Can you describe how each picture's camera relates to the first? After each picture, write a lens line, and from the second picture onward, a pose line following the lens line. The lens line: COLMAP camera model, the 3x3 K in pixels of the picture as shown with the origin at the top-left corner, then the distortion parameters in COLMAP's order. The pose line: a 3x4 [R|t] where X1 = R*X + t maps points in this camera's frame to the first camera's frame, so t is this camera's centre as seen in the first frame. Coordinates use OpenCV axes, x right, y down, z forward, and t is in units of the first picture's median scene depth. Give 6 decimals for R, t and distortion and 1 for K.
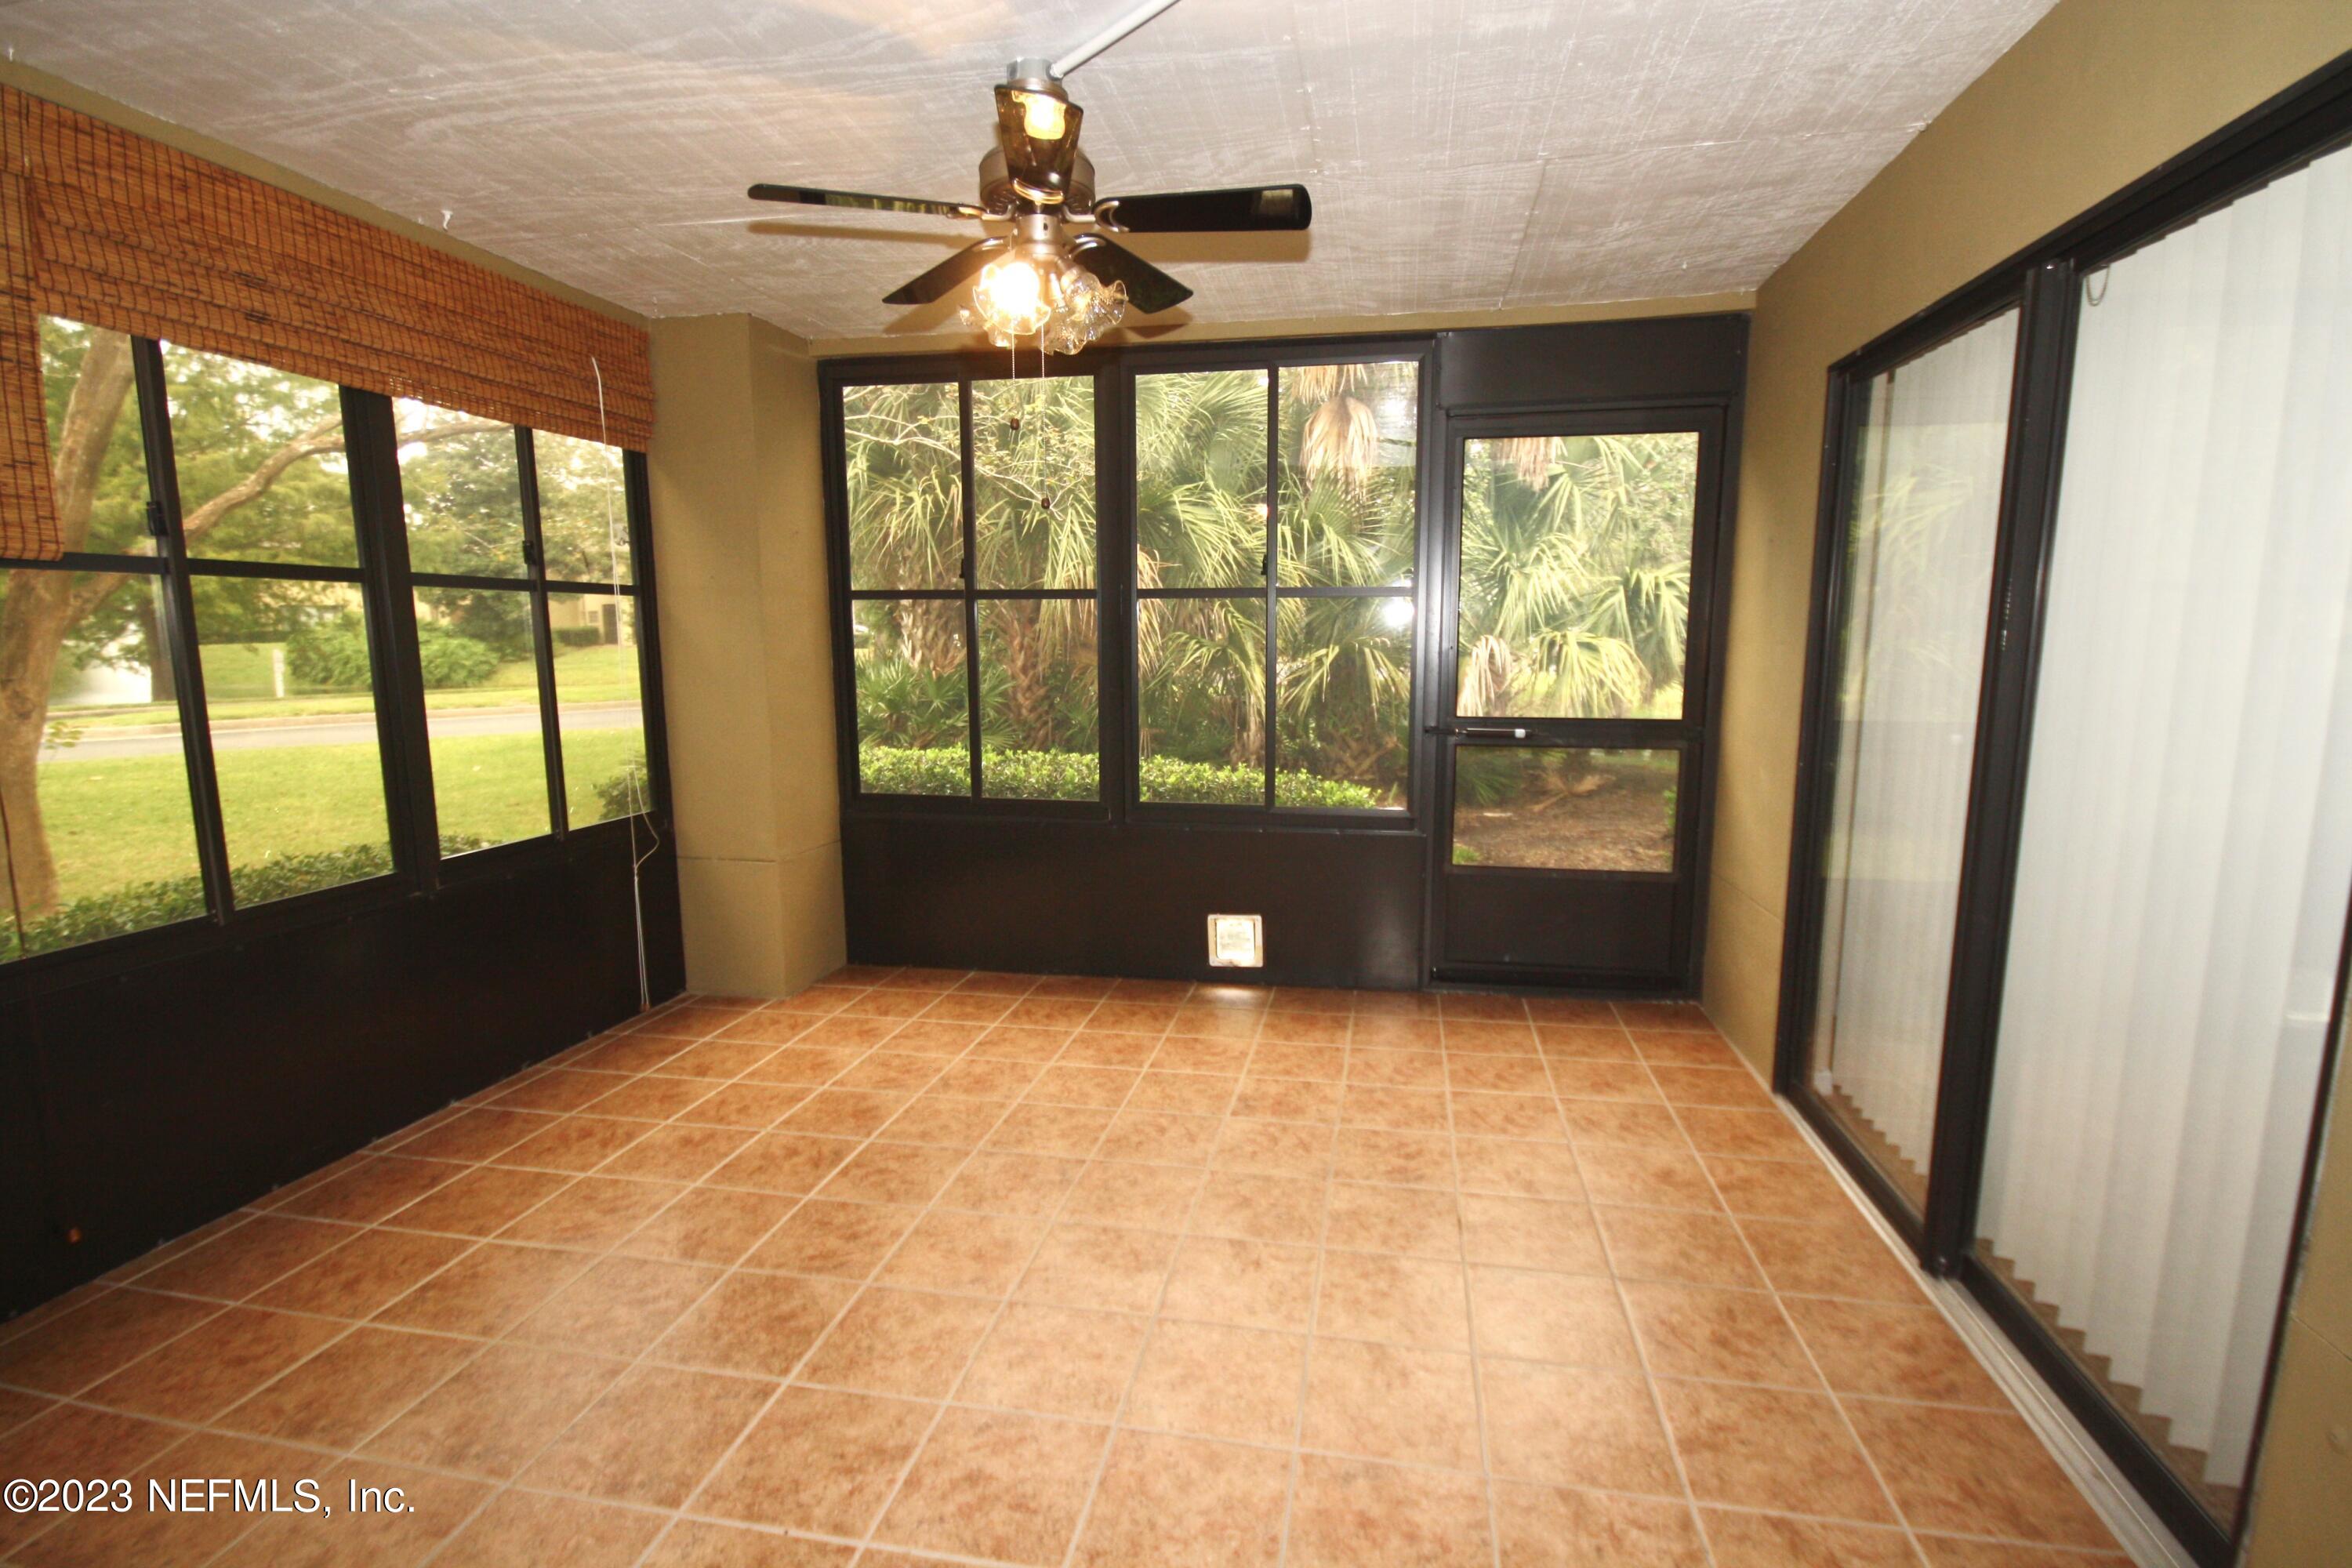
lens RADIAL K [[1086.8, 0, 1204.7], [0, 1086.8, 796.0], [0, 0, 1]] dist [0.014477, -0.016318]
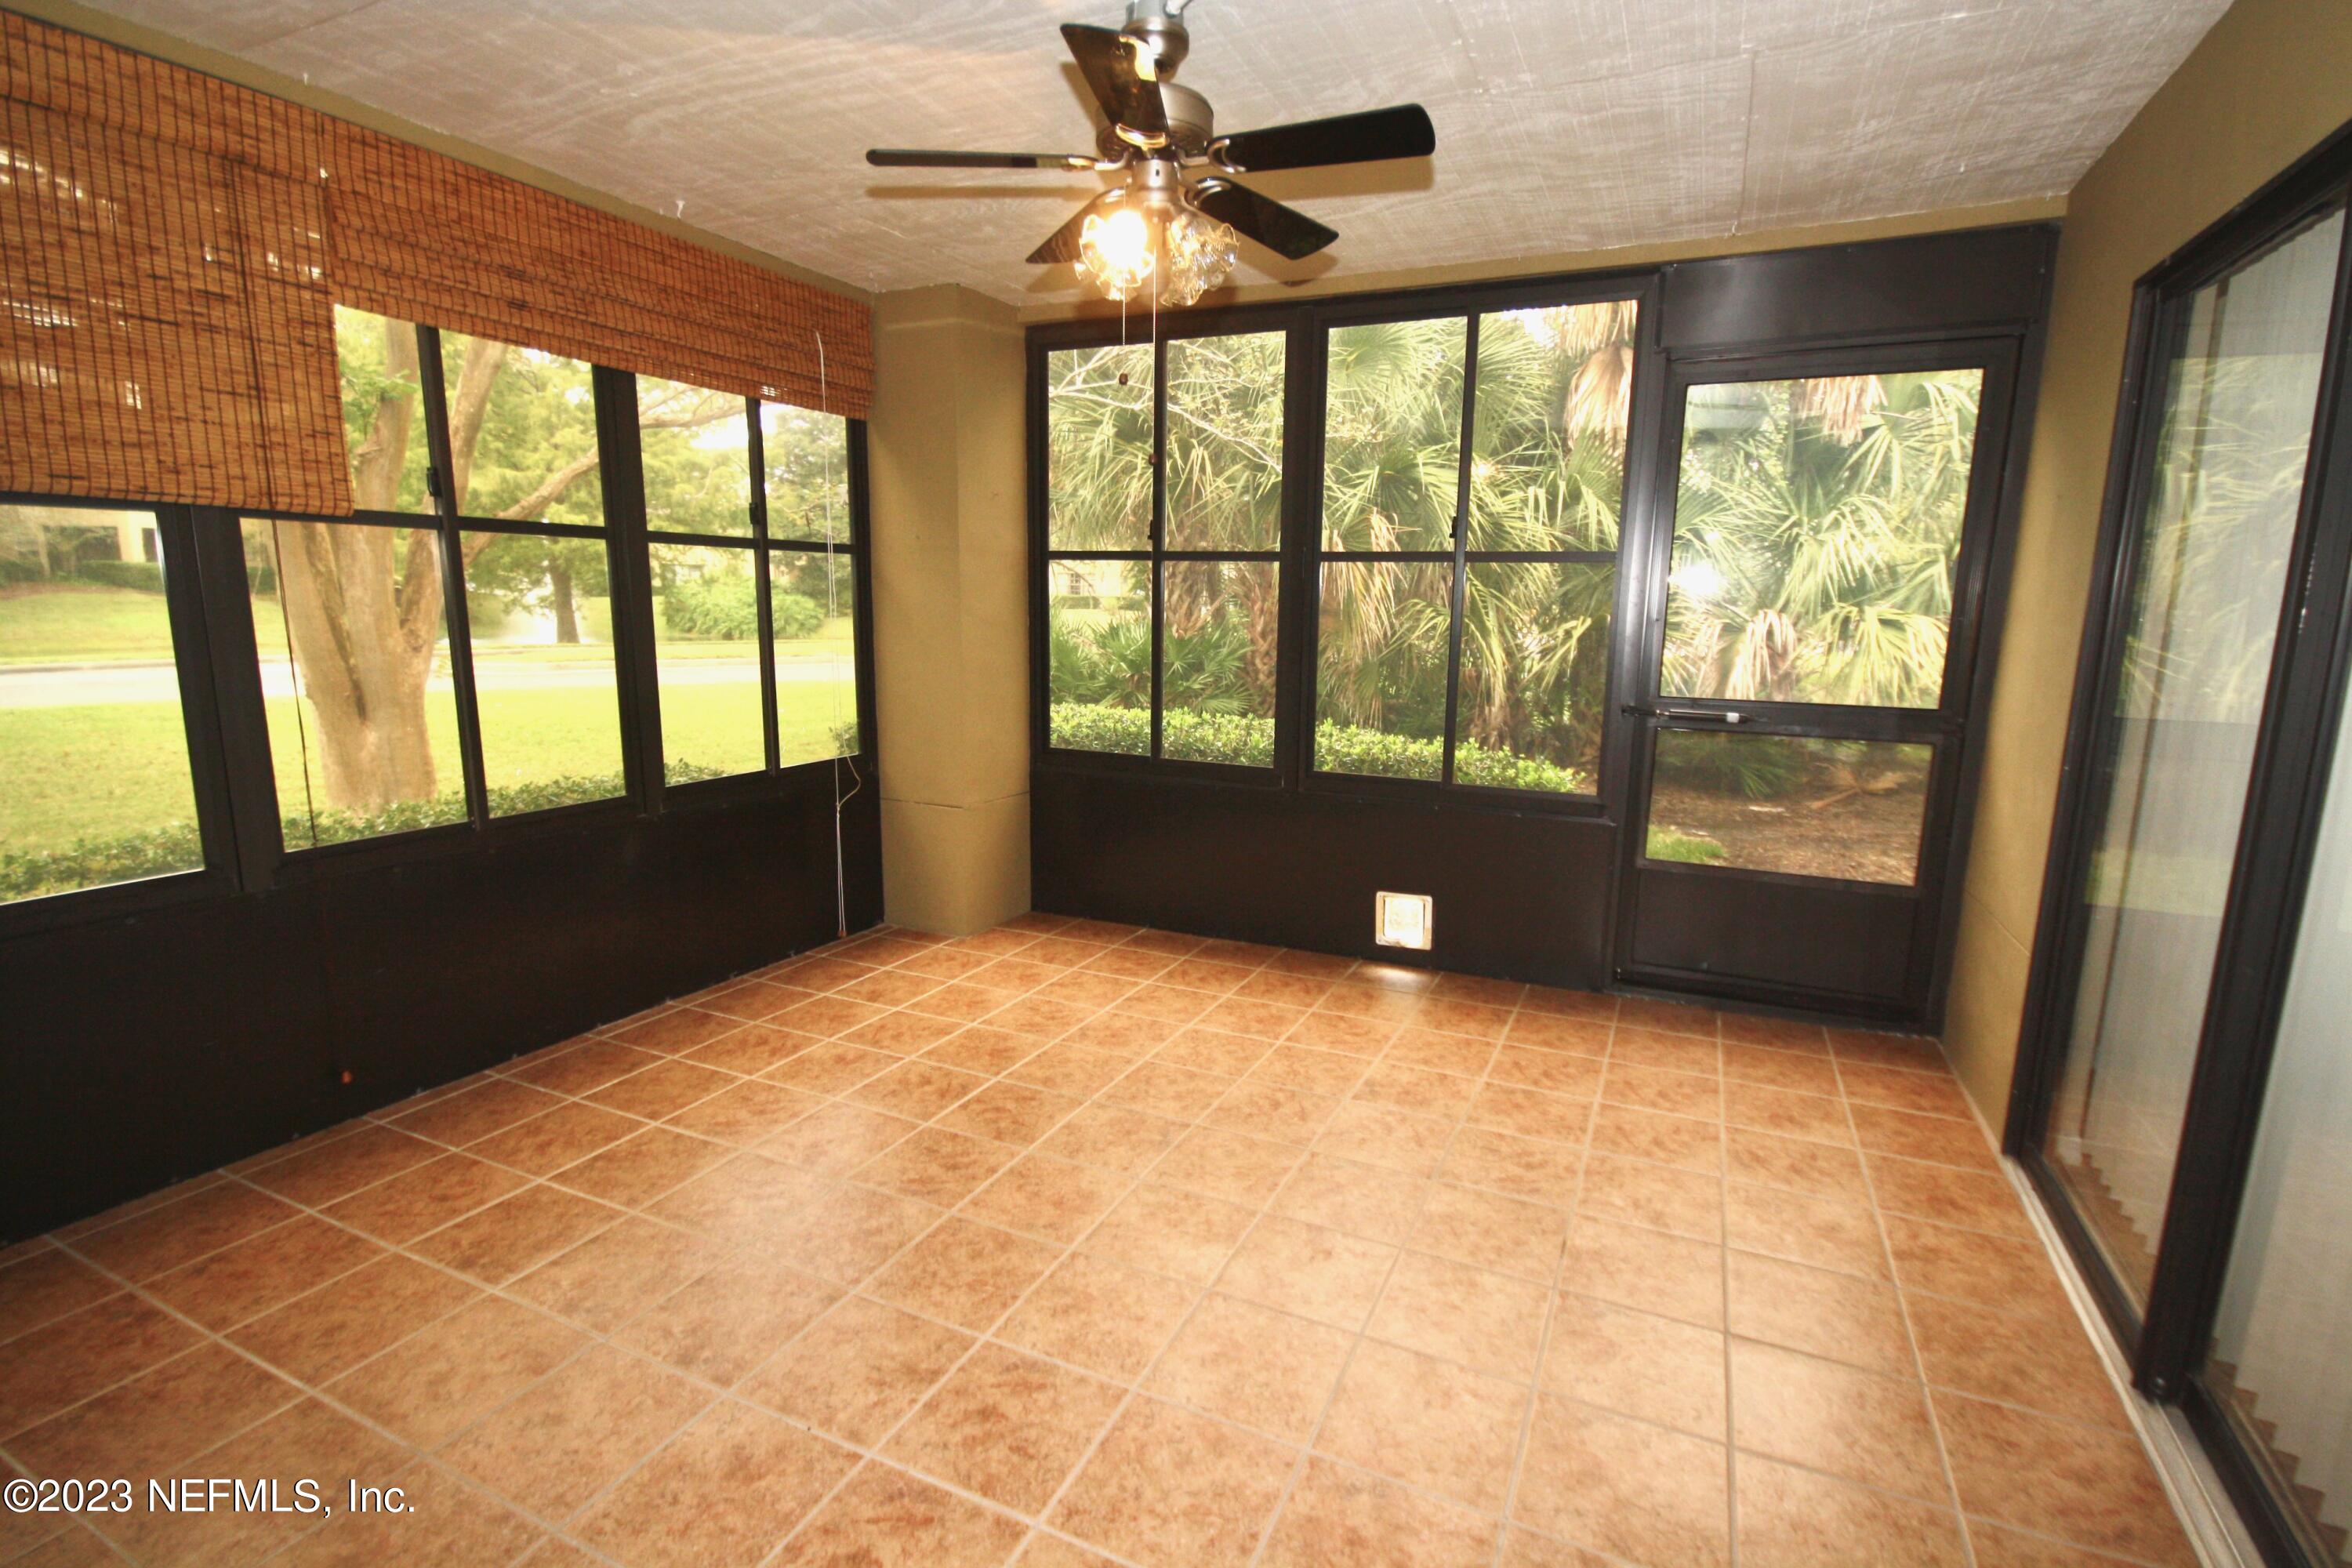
lens RADIAL K [[1091.1, 0, 1199.0], [0, 1091.1, 797.0], [0, 0, 1]] dist [0.010700, -0.012688]
pose [[0.969143, 0.060713, -0.238903, 0.113842], [-0.053651, 0.997912, 0.035963, -0.001692], [0.240588, -0.022036, 0.970377, 0.035006]]
